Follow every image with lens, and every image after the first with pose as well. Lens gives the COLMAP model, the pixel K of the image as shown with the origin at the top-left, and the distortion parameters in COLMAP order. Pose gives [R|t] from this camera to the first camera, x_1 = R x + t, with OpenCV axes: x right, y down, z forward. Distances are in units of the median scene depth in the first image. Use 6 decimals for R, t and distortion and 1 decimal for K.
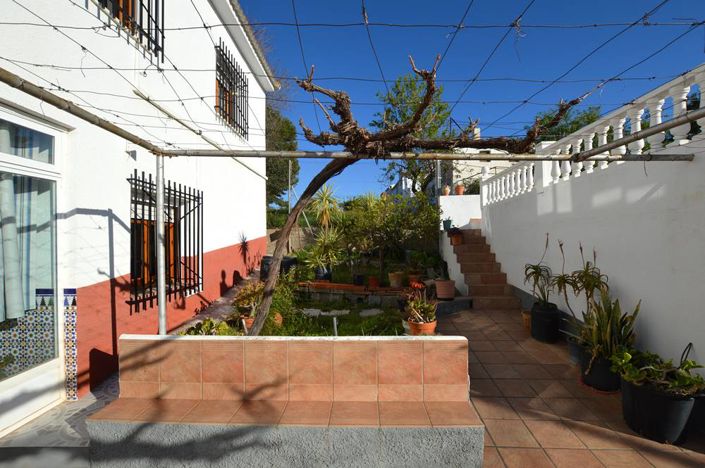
lens RADIAL K [[316.7, 0, 353.1], [0, 316.7, 236.5], [0, 0, 1]] dist [-0.033469, 0.000784]
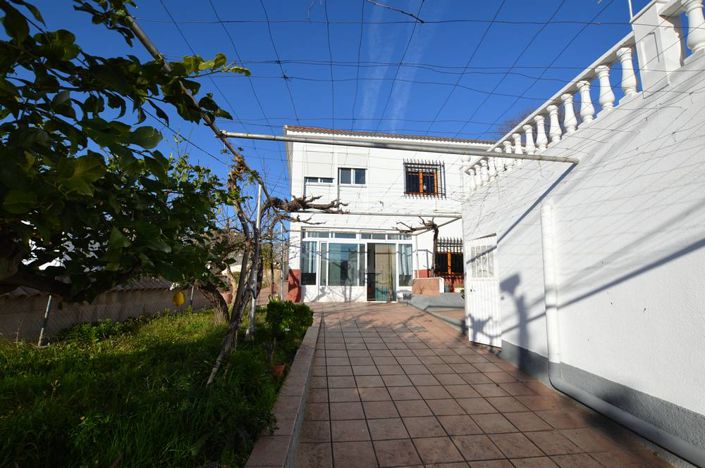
lens RADIAL K [[316.7, 0, 353.1], [0, 316.7, 236.5], [0, 0, 1]] dist [-0.033469, 0.000784]
pose [[0.105235, -0.135557, -0.985165, 2.667747], [-0.002990, 0.990618, -0.136627, 0.259051], [0.994443, 0.017323, 0.103842, -0.220594]]
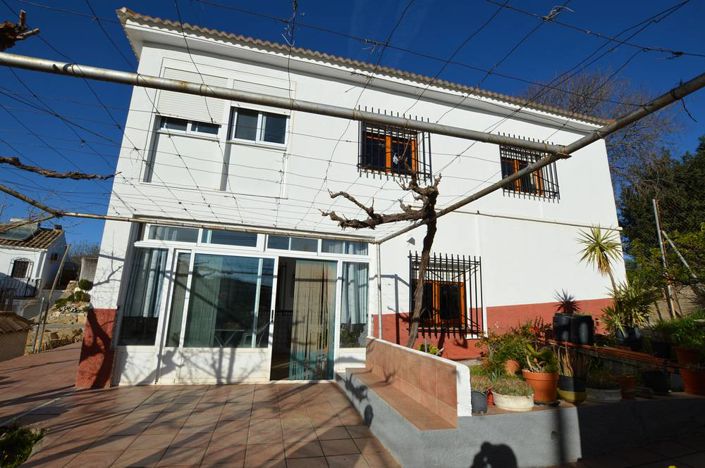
lens RADIAL K [[316.7, 0, 353.1], [0, 316.7, 236.5], [0, 0, 1]] dist [-0.033469, 0.000784]
pose [[0.252541, -0.204618, -0.945703, 0.955255], [-0.023348, 0.975811, -0.217367, 0.103755], [0.967304, 0.076974, 0.241655, 0.269911]]
